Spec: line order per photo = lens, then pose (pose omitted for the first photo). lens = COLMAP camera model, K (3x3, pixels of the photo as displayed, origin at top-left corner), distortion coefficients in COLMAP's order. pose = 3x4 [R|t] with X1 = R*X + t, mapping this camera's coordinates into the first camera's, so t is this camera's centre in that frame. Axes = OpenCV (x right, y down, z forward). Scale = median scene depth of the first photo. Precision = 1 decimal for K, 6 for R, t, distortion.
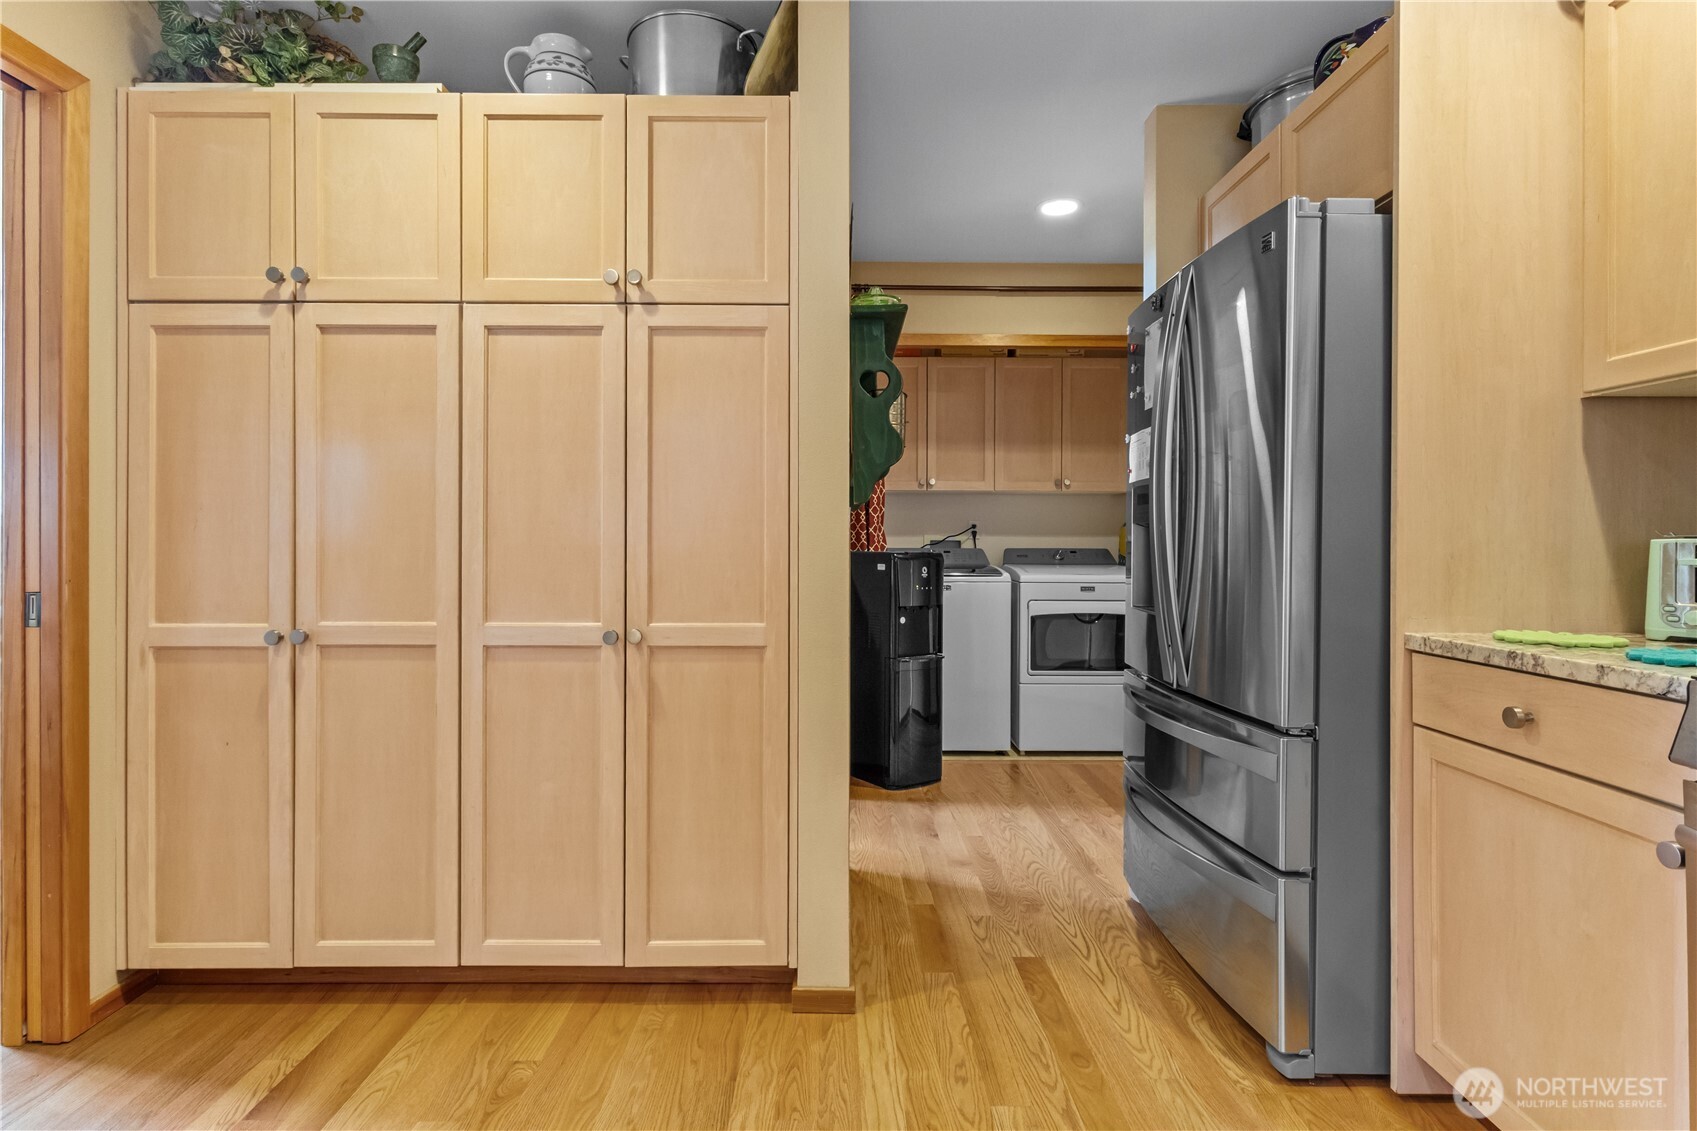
lens RADIAL K [[835.8, 0, 845.8], [0, 835.8, 542.0], [0, 0, 1]] dist [0.002998, -0.000068]
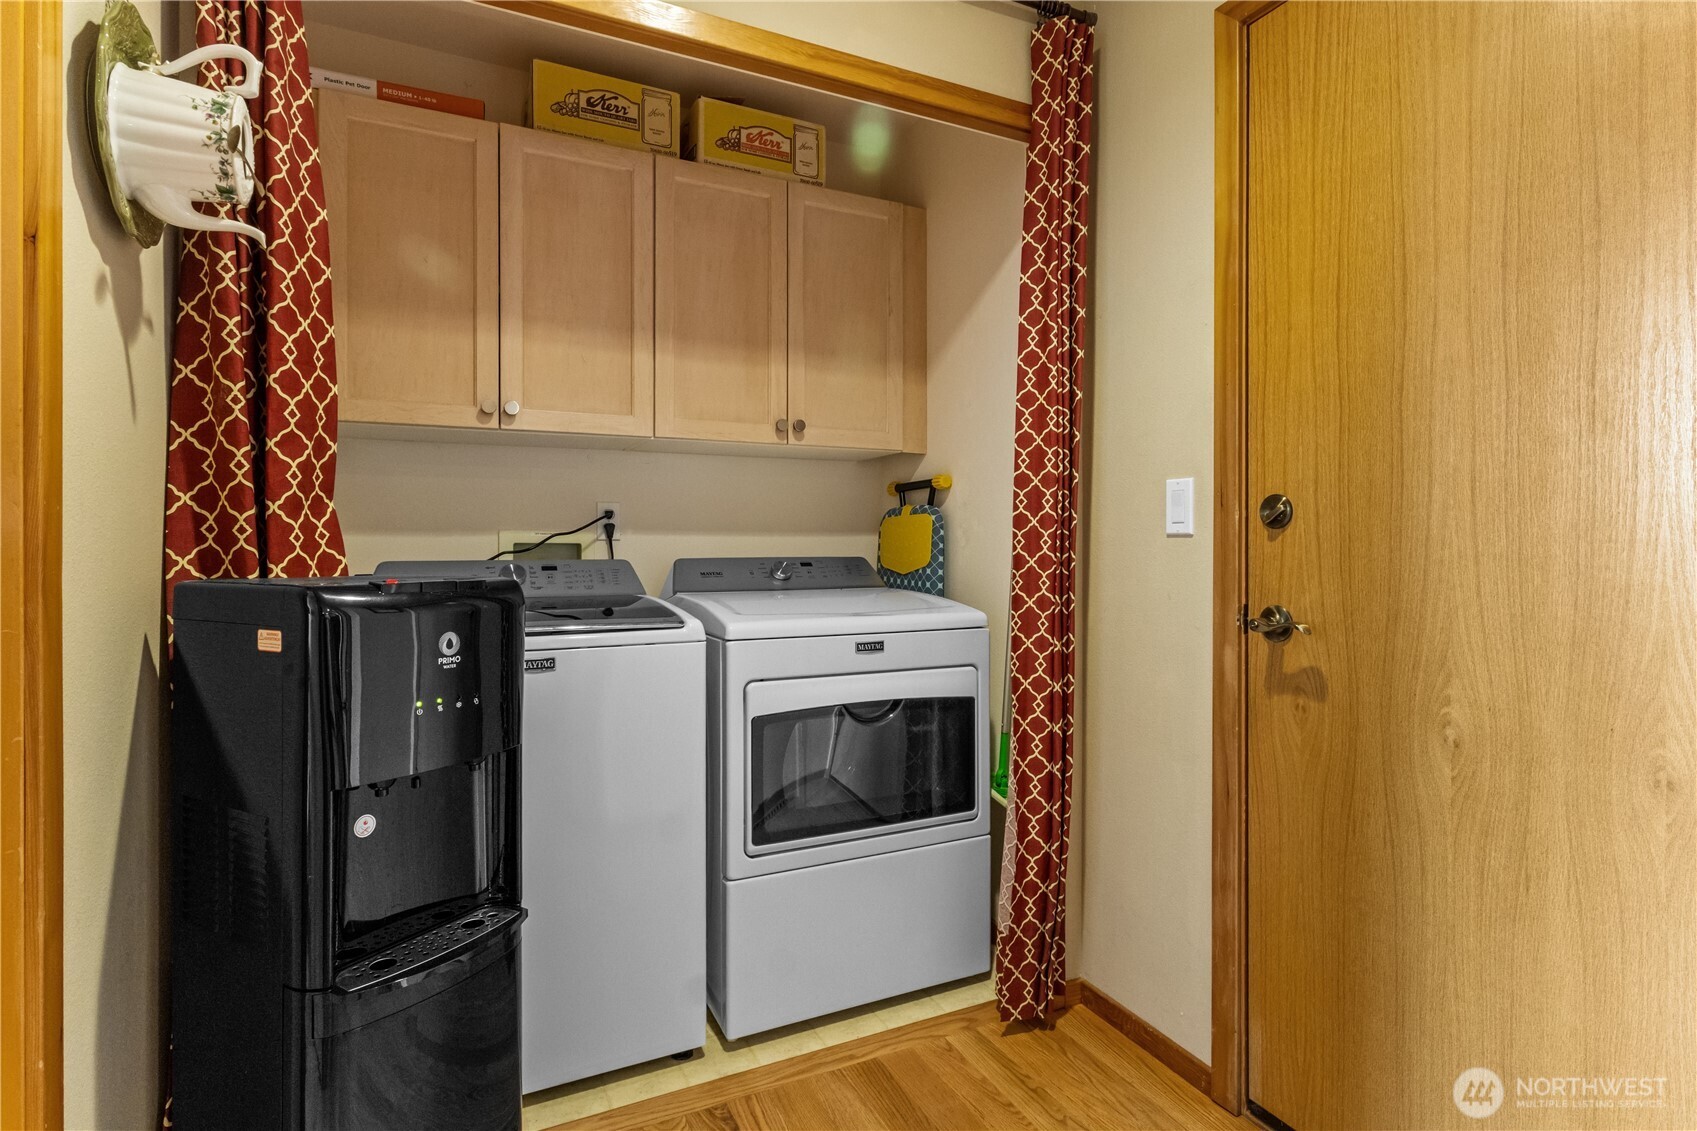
lens RADIAL K [[845.3, 0, 845.9], [0, 845.3, 546.5], [0, 0, 1]] dist [-0.000299, 0.000653]
pose [[0.904064, -0.005623, 0.427360, 0.079372], [0.005551, 0.999984, 0.001416, 0.000316], [-0.427361, 0.001092, 0.904081, 0.581821]]
